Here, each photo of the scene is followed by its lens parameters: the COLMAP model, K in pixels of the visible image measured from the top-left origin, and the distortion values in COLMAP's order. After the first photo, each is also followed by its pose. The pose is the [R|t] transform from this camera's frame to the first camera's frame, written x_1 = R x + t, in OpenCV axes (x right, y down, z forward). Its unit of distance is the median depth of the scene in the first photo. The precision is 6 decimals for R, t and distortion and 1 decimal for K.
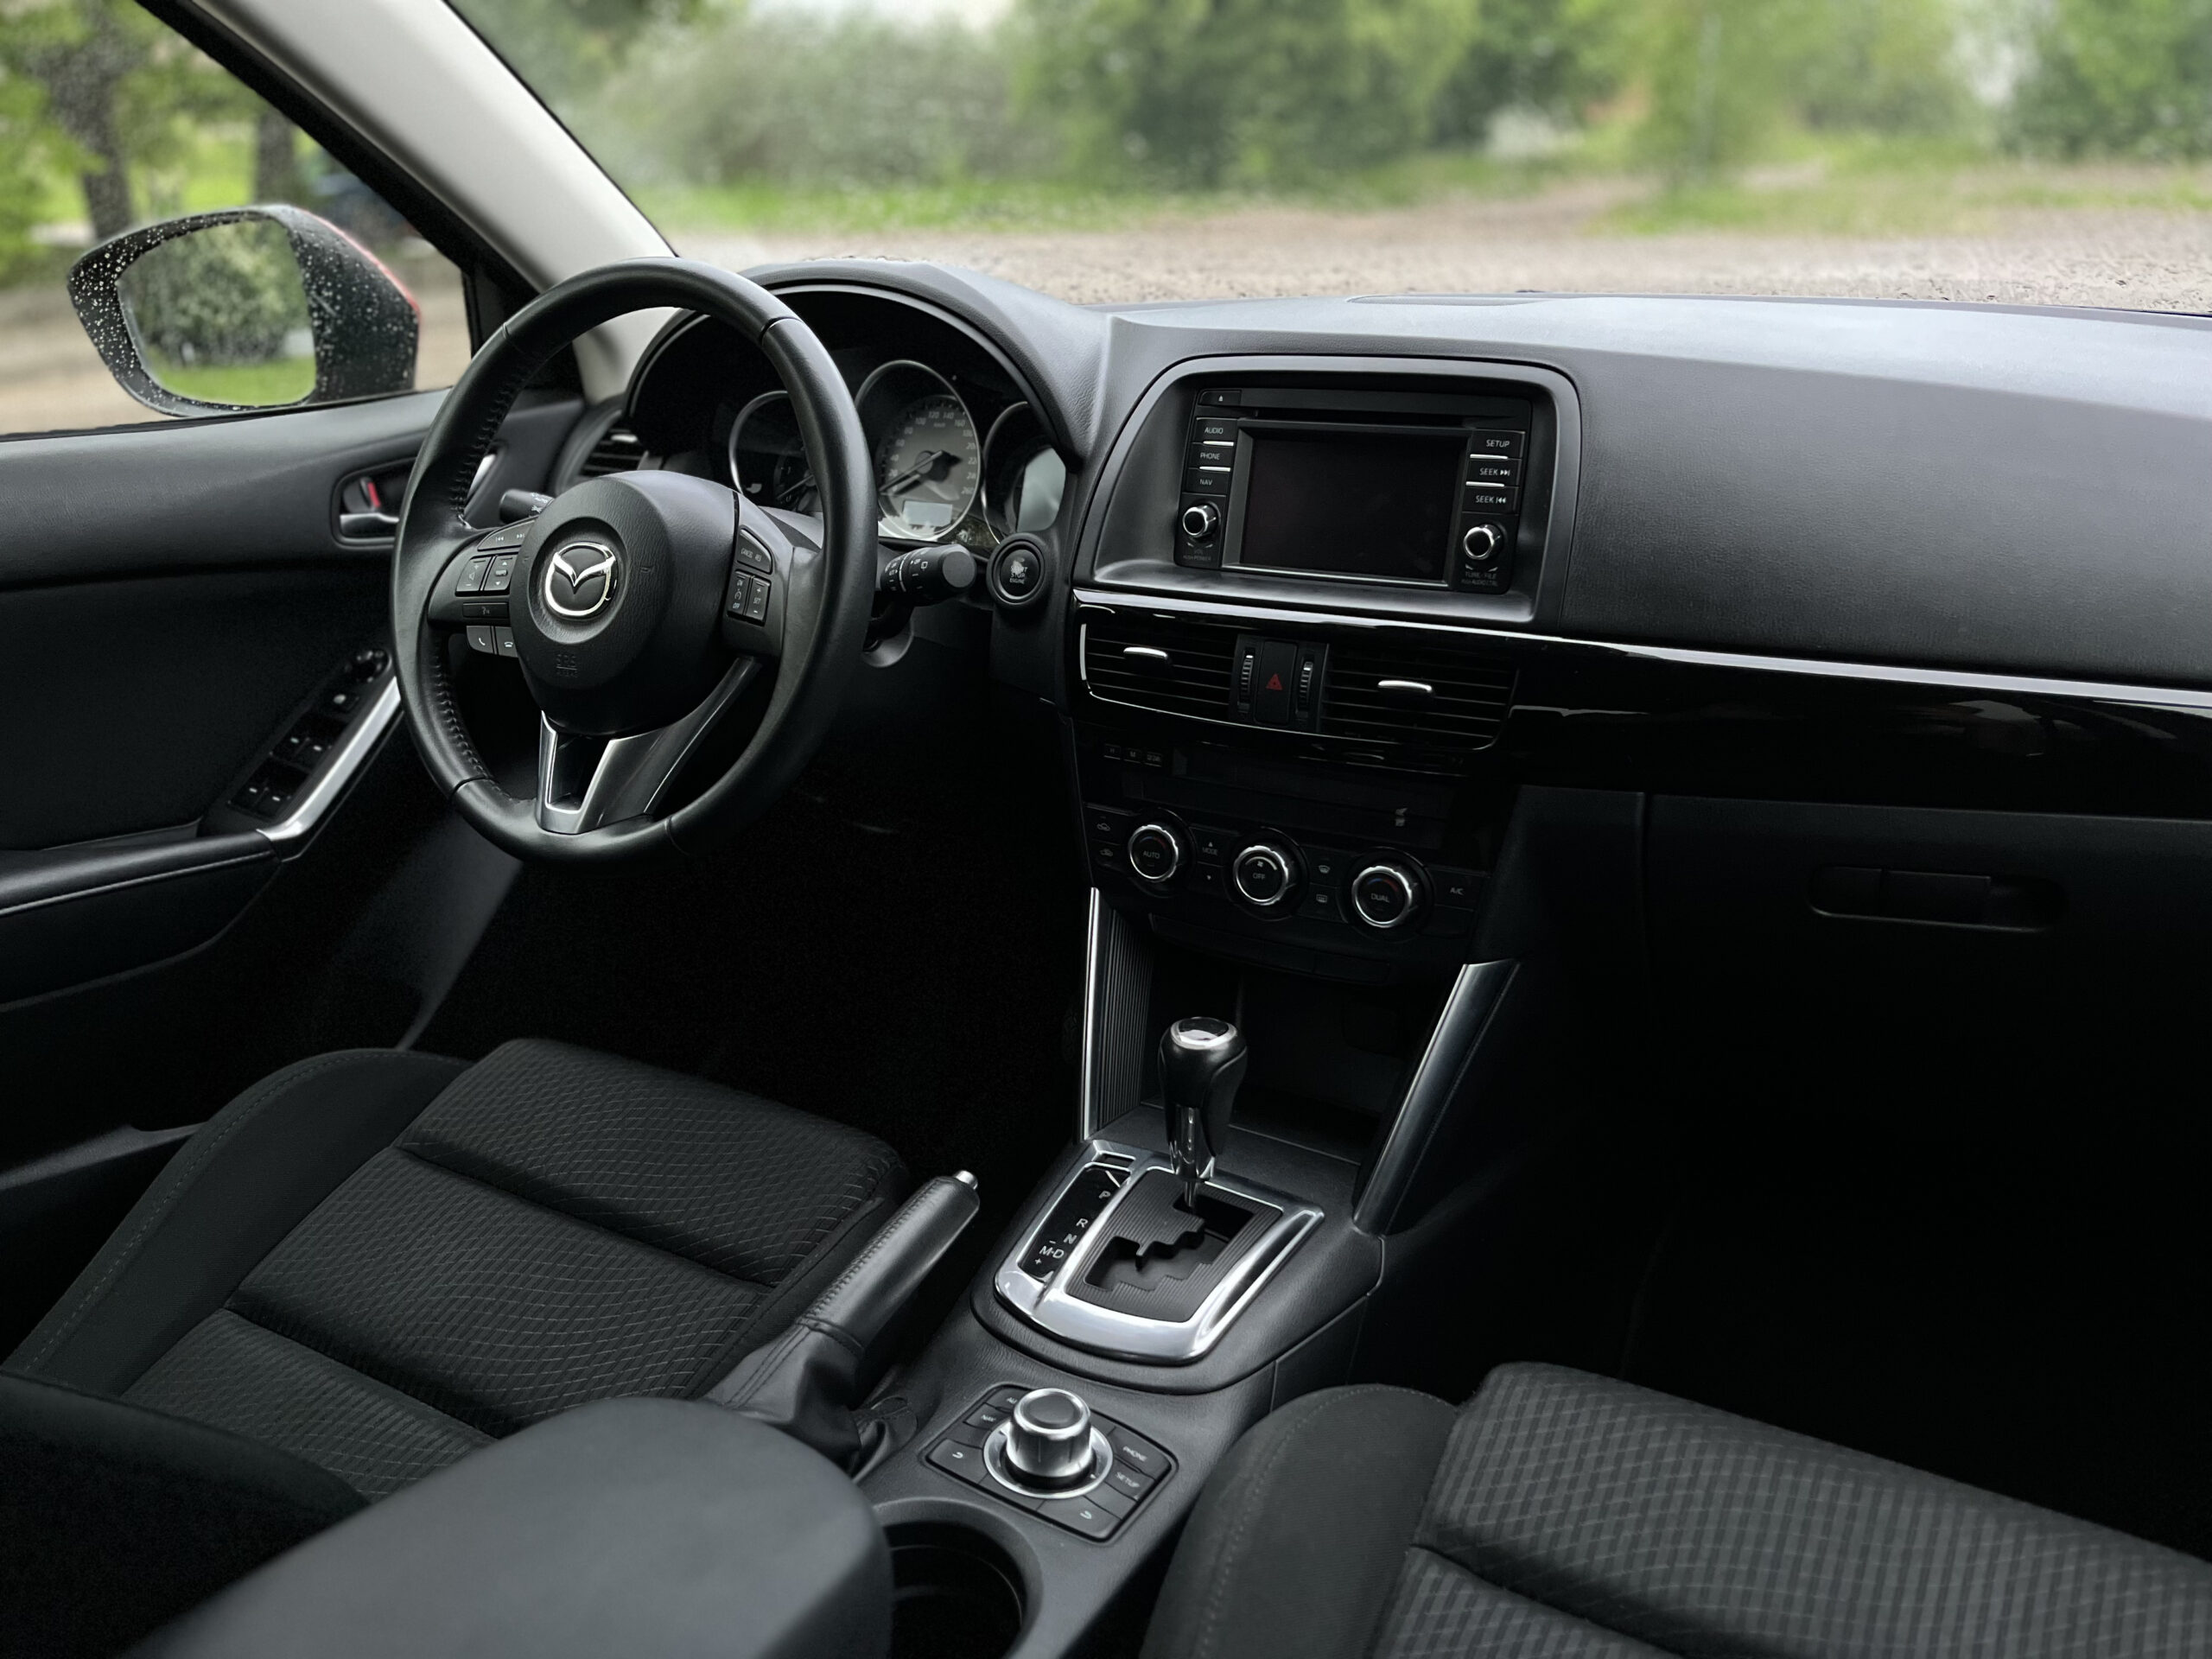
lens RADIAL K [[1690.2, 0, 1106.0], [0, 1690.2, 829.5], [0, 0, 1]] dist [0.107867, -0.147493]
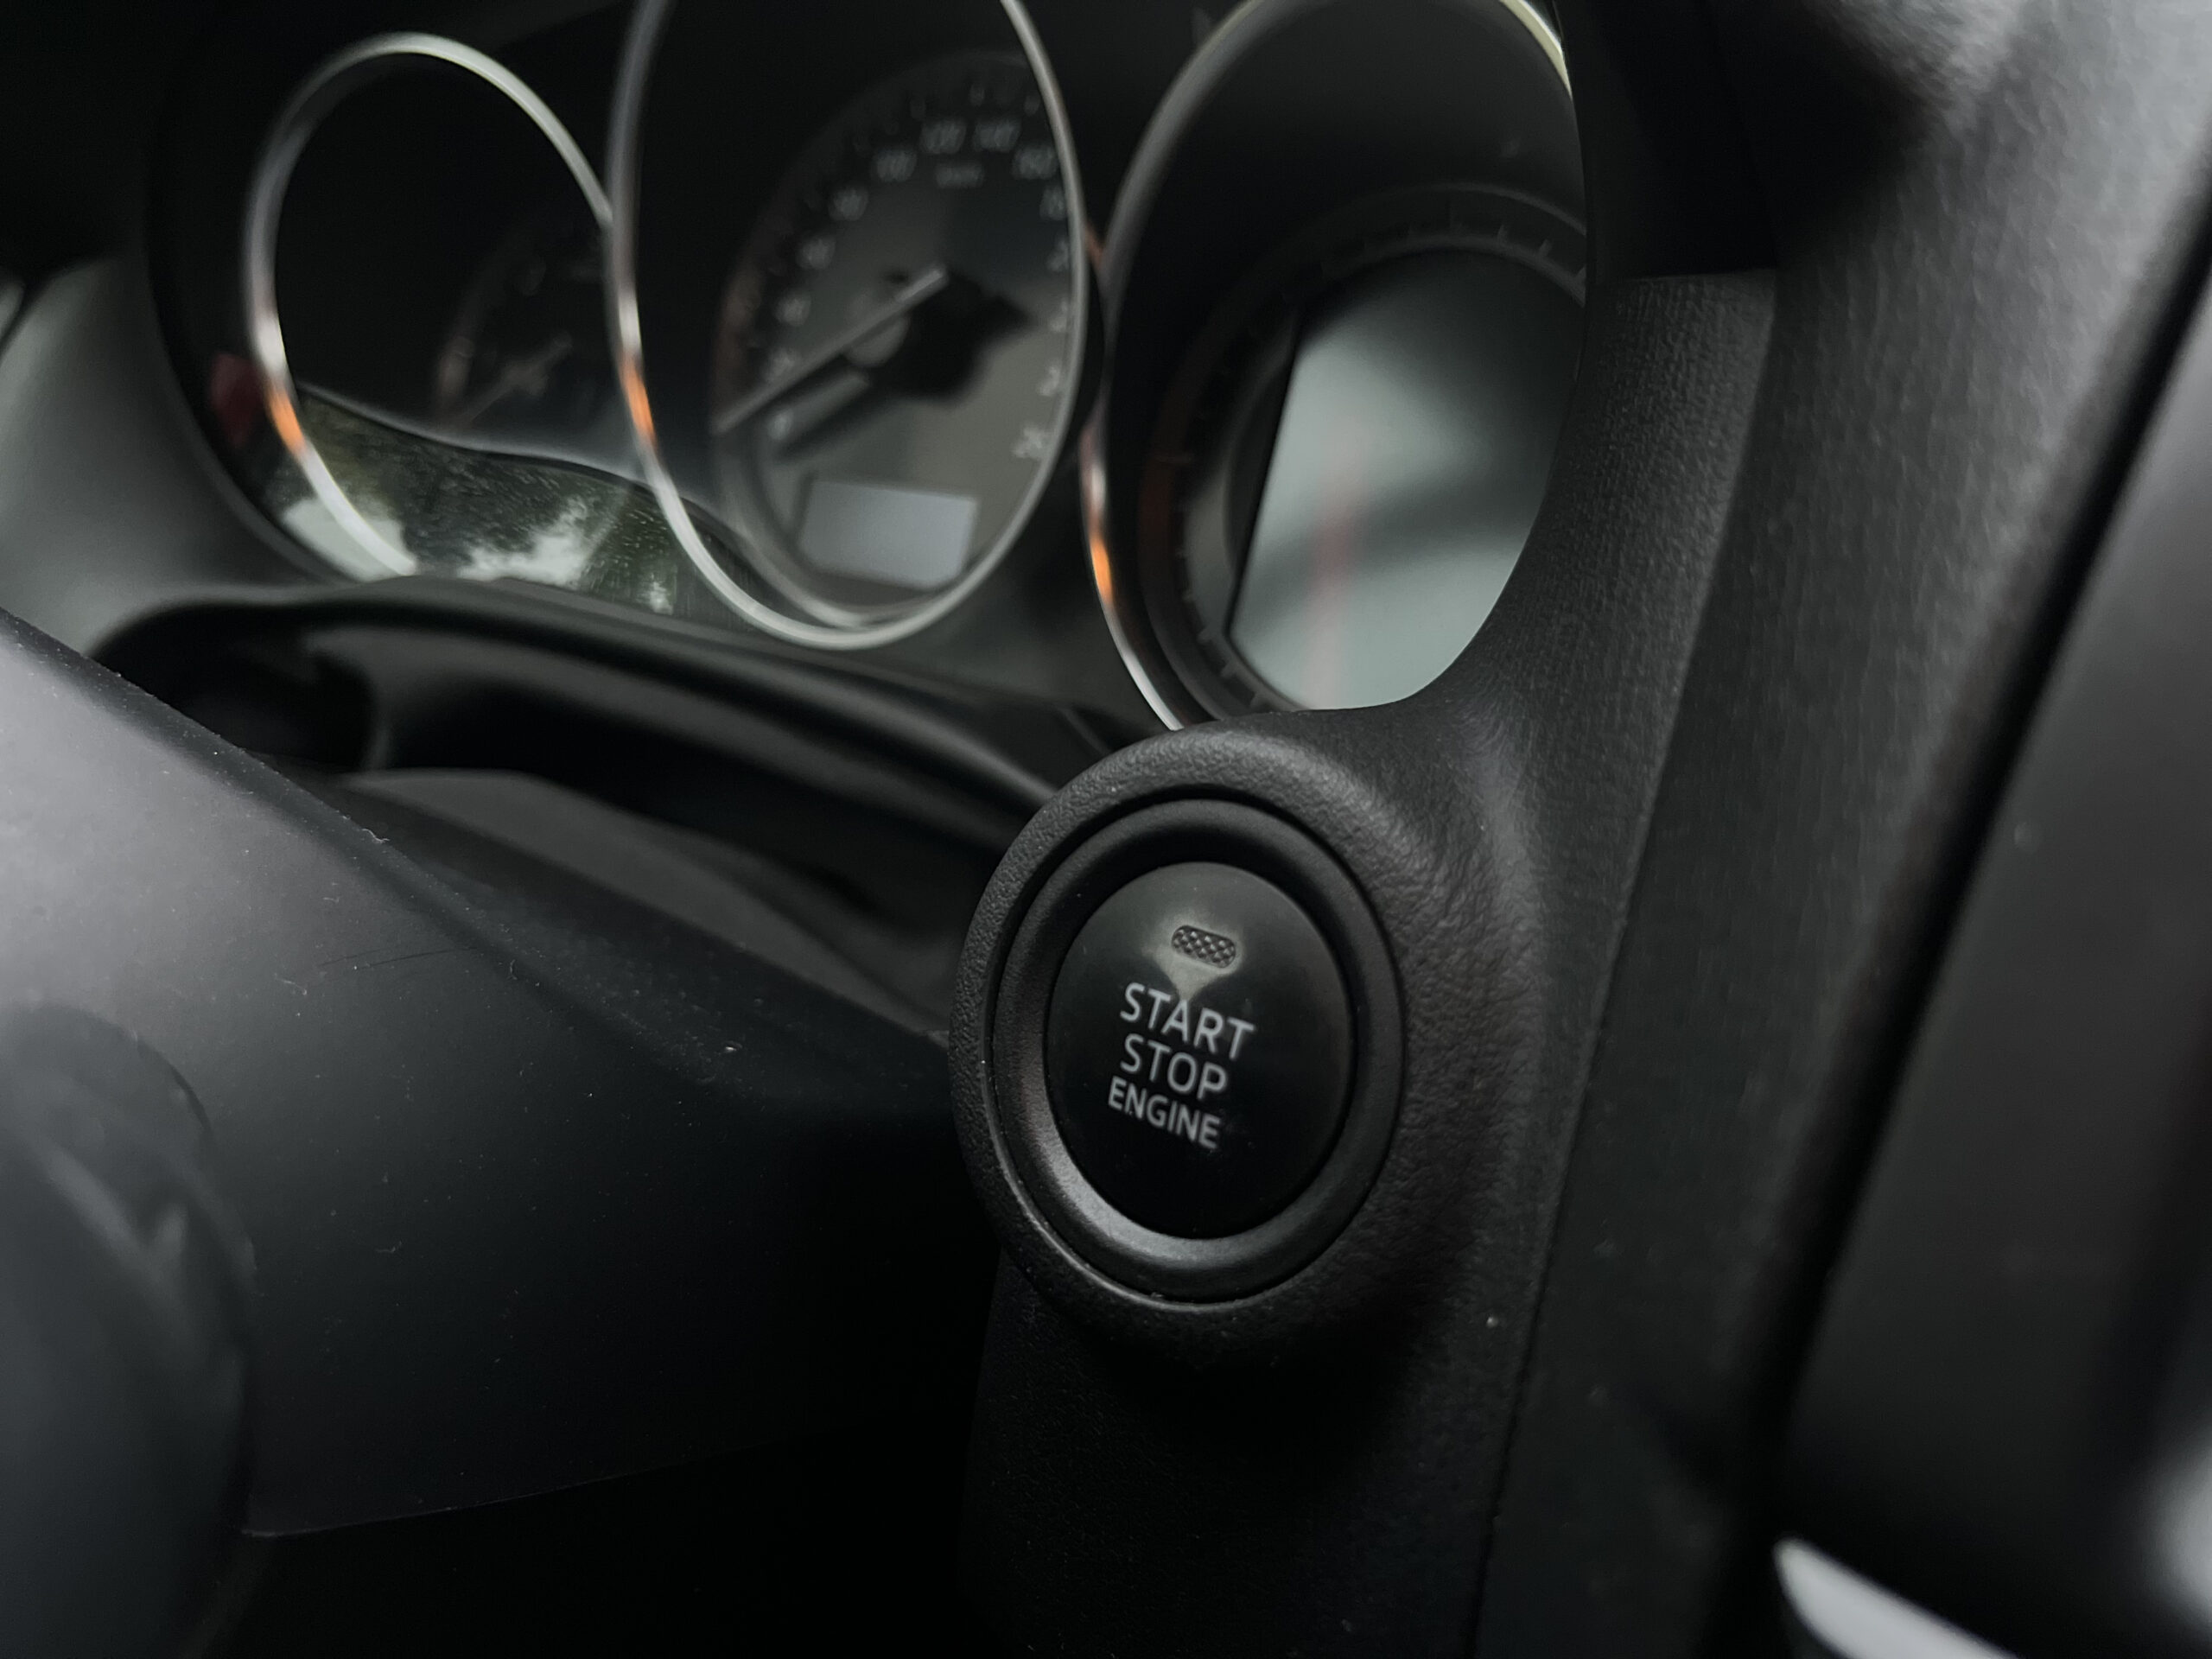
lens RADIAL K [[1690.2, 0, 1106.0], [0, 1690.2, 829.5], [0, 0, 1]] dist [0.107867, -0.147493]
pose [[0.988334, 0.079065, -0.130174, -0.045585], [-0.079948, 0.996798, -0.001557, -0.176324], [0.129634, 0.011946, 0.991490, 0.921390]]
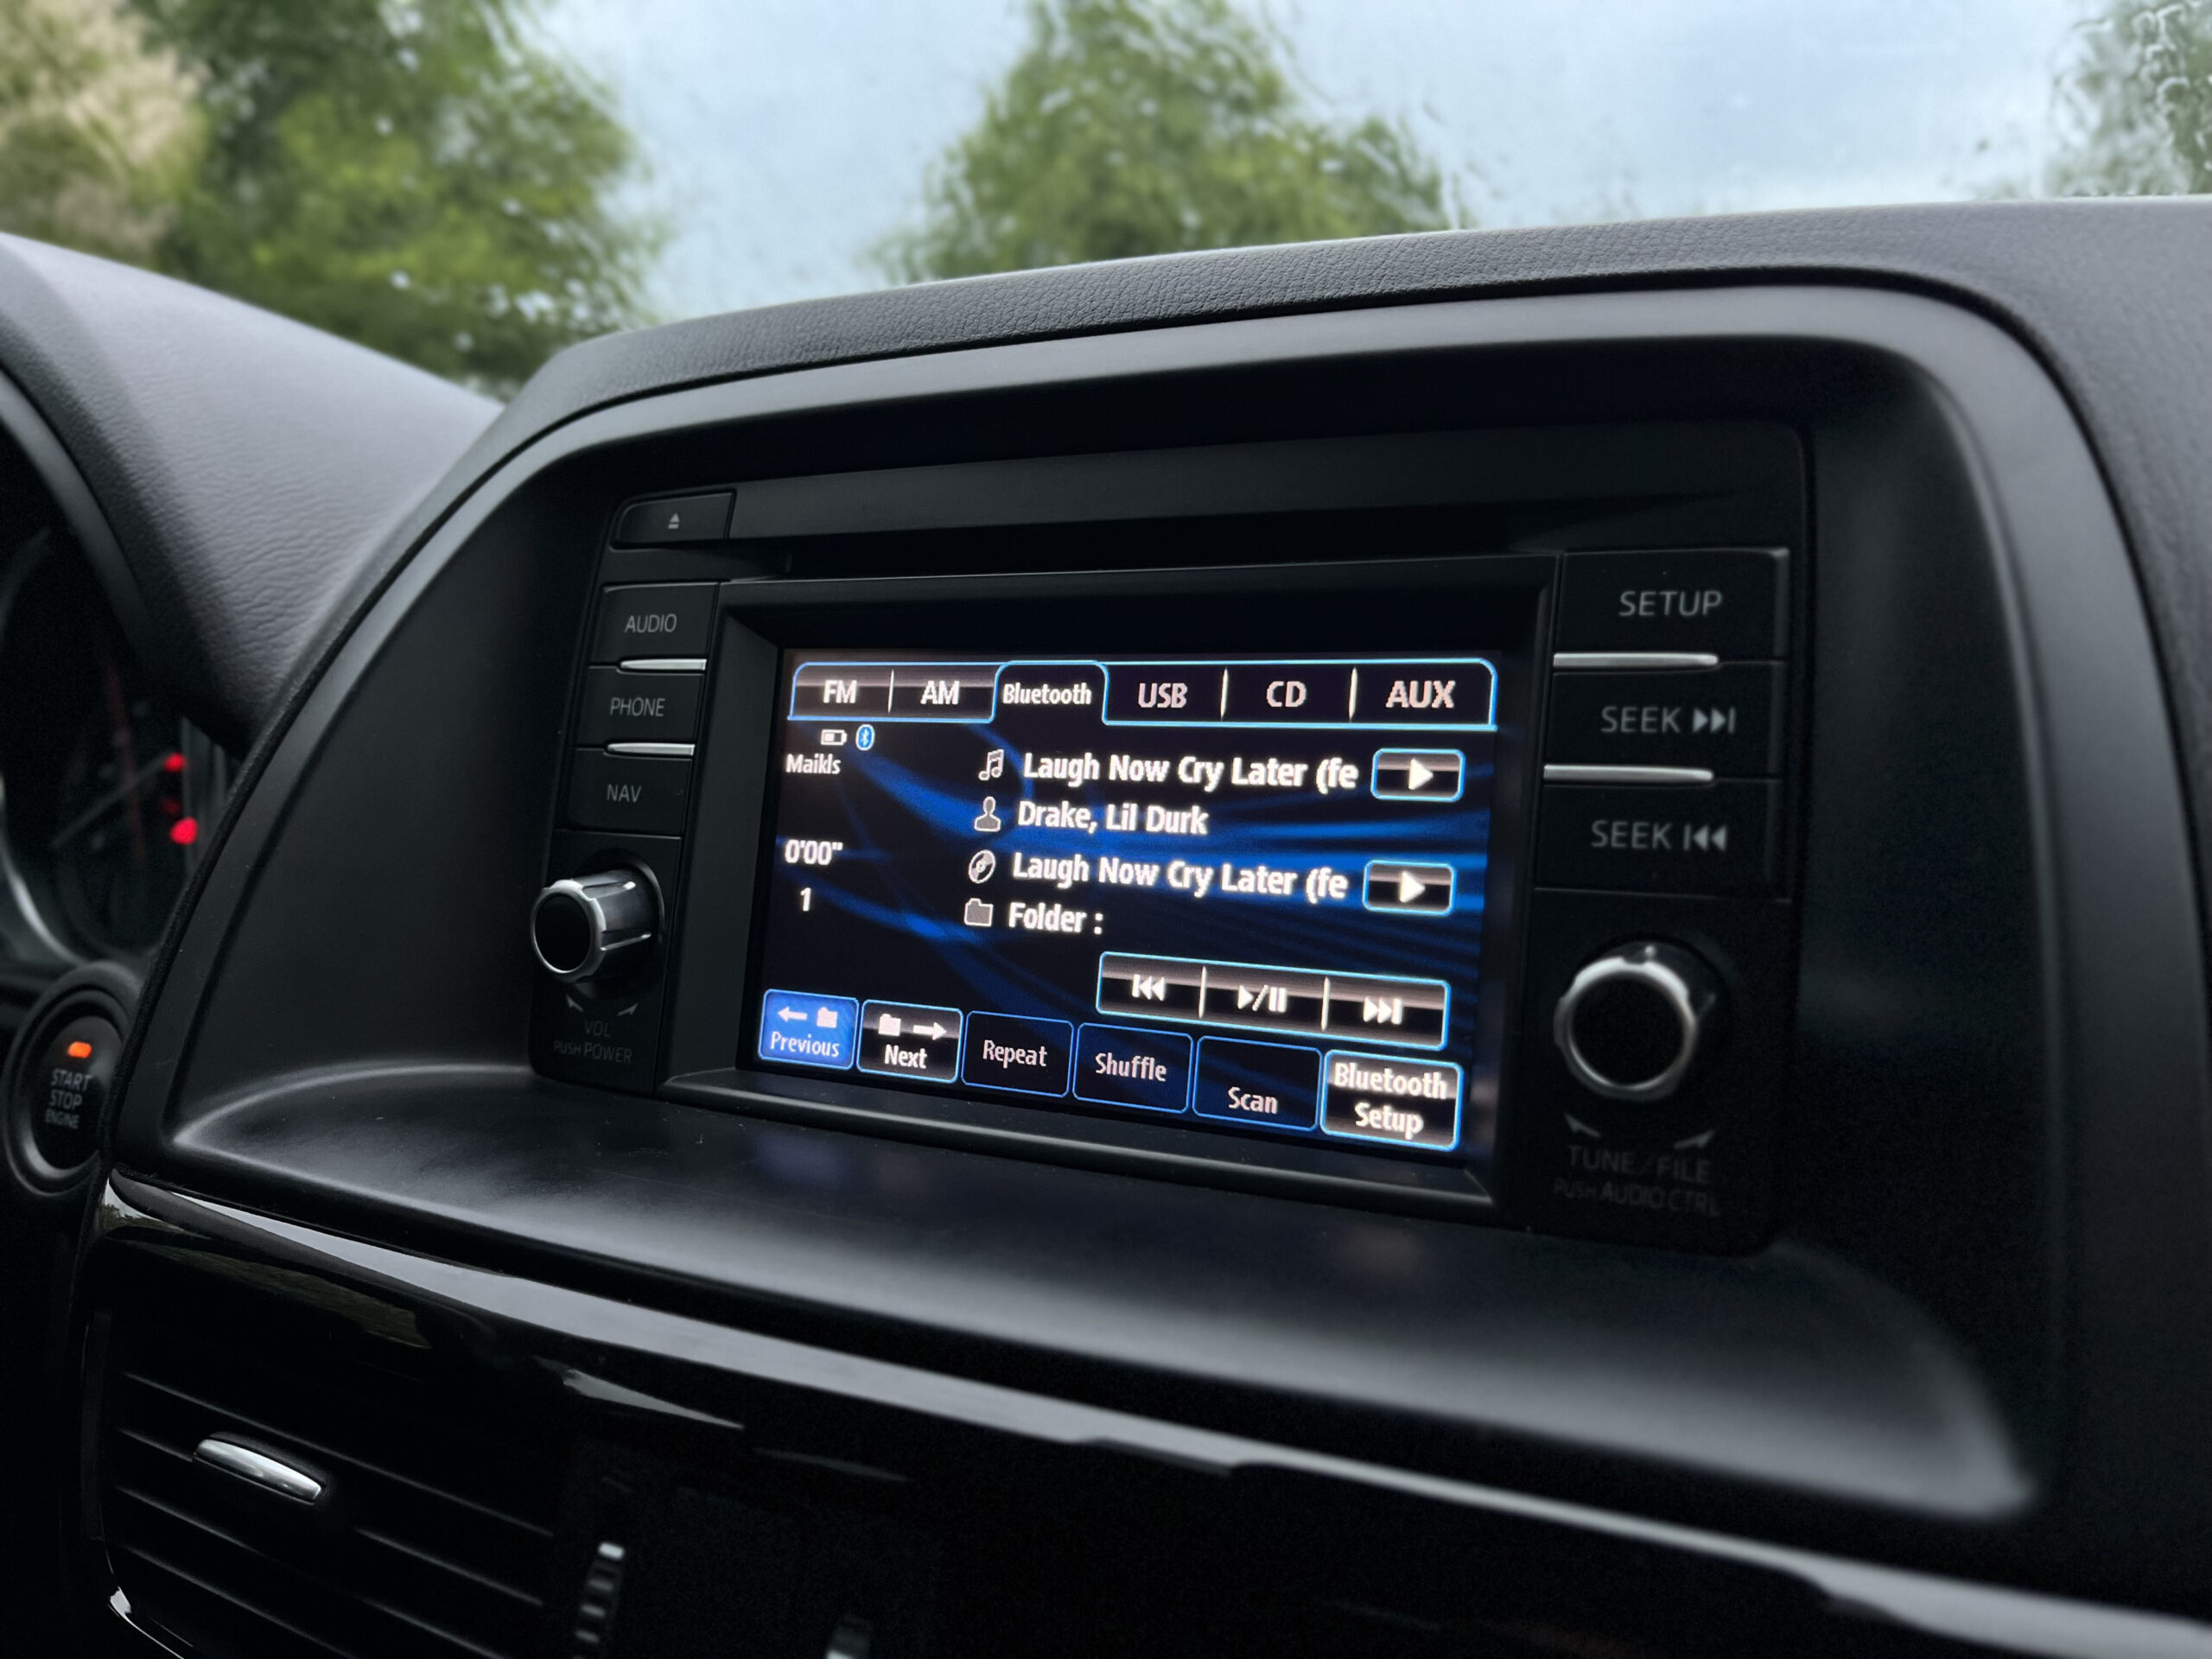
lens RADIAL K [[1696.1, 0, 1106.0], [0, 1696.1, 829.5], [0, 0, 1]] dist [0.120961, -0.220373]
pose [[0.999300, -0.007245, 0.036699, 0.131588], [0.015136, 0.975478, -0.219575, -0.133279], [-0.034208, 0.219977, 0.974905, 0.715044]]
